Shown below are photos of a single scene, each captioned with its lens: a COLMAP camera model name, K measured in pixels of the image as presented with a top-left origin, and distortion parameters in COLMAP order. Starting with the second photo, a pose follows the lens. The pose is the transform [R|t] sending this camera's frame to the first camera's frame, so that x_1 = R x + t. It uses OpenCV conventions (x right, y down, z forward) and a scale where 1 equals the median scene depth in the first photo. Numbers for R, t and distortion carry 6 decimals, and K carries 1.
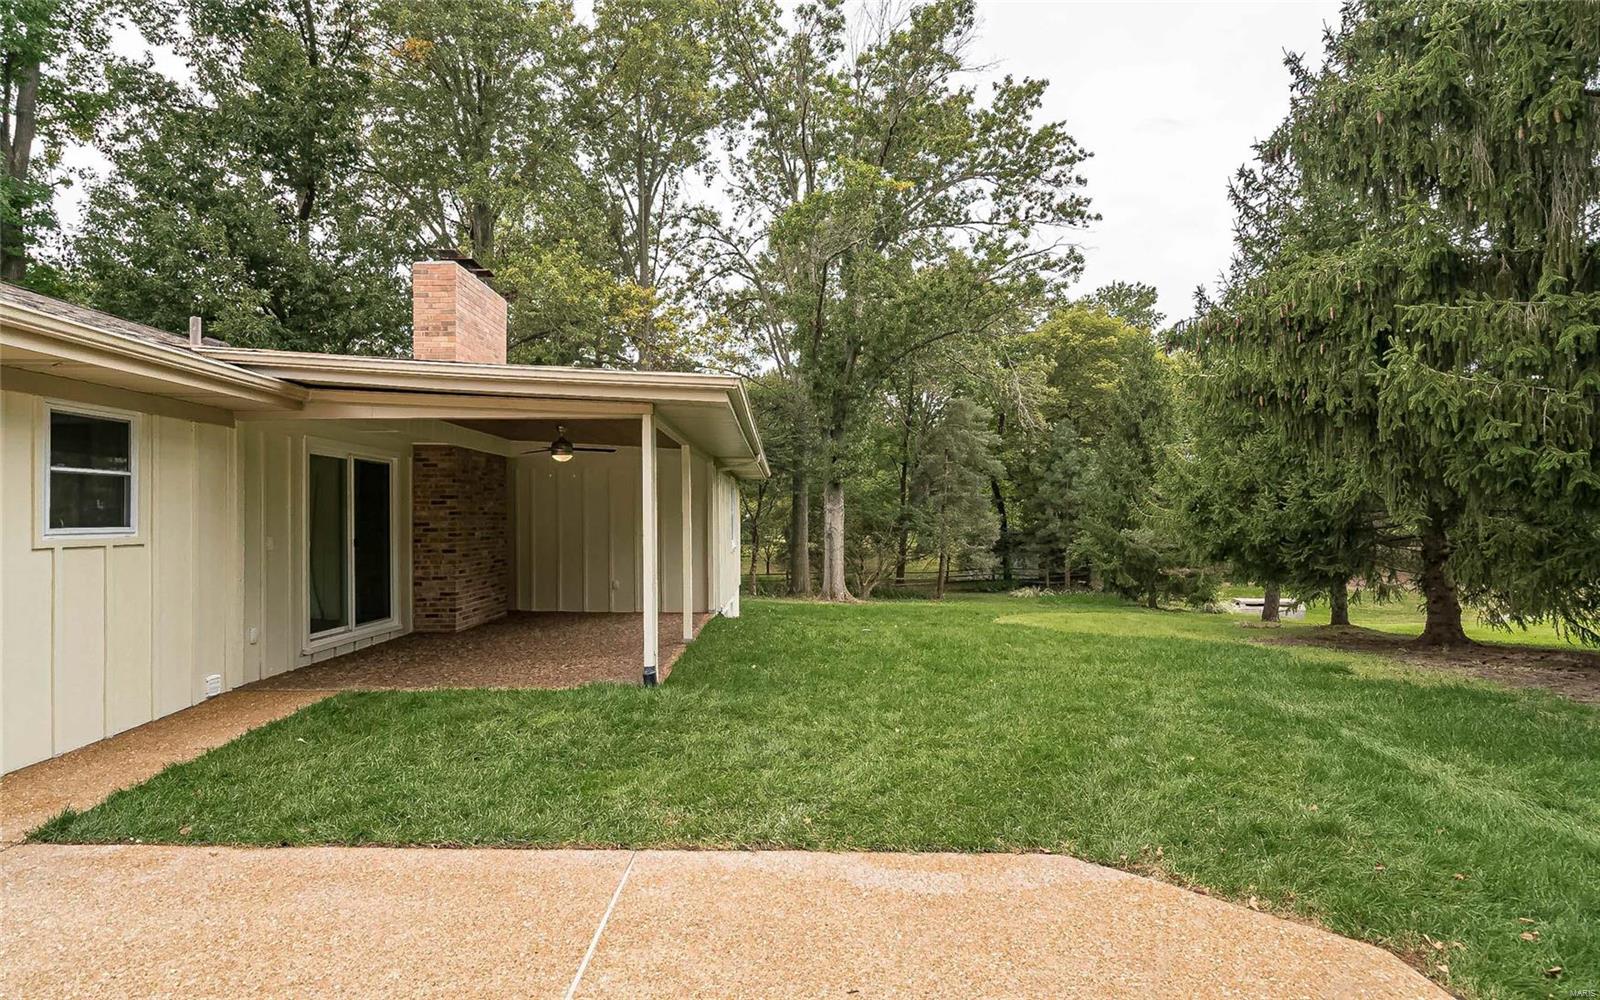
lens RADIAL K [[804.7, 0, 790.7], [0, 804.7, 503.6], [0, 0, 1]] dist [-0.000447, 0.000465]
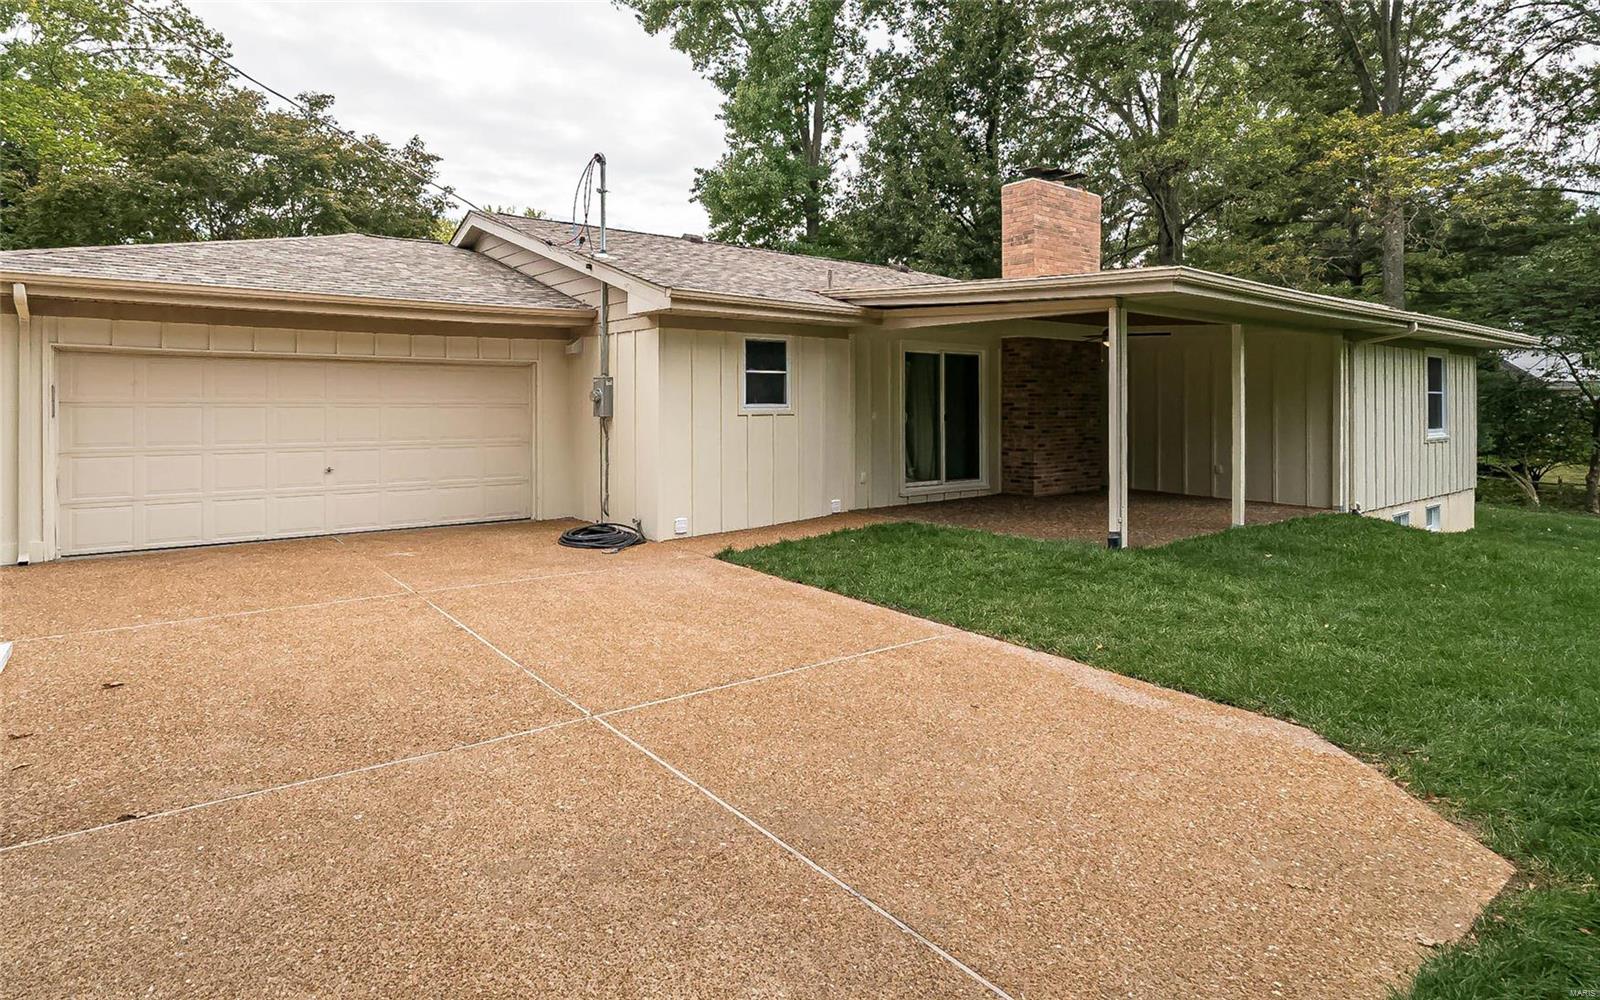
lens RADIAL K [[834.9, 0, 697.7], [0, 834.9, 403.2], [0, 0, 1]] dist [-0.007248, -0.000506]
pose [[0.575460, 0.007664, -0.817794, 0.215203], [0.011528, 0.999781, 0.017481, -0.002211], [0.817748, -0.019488, 0.575246, -0.069690]]
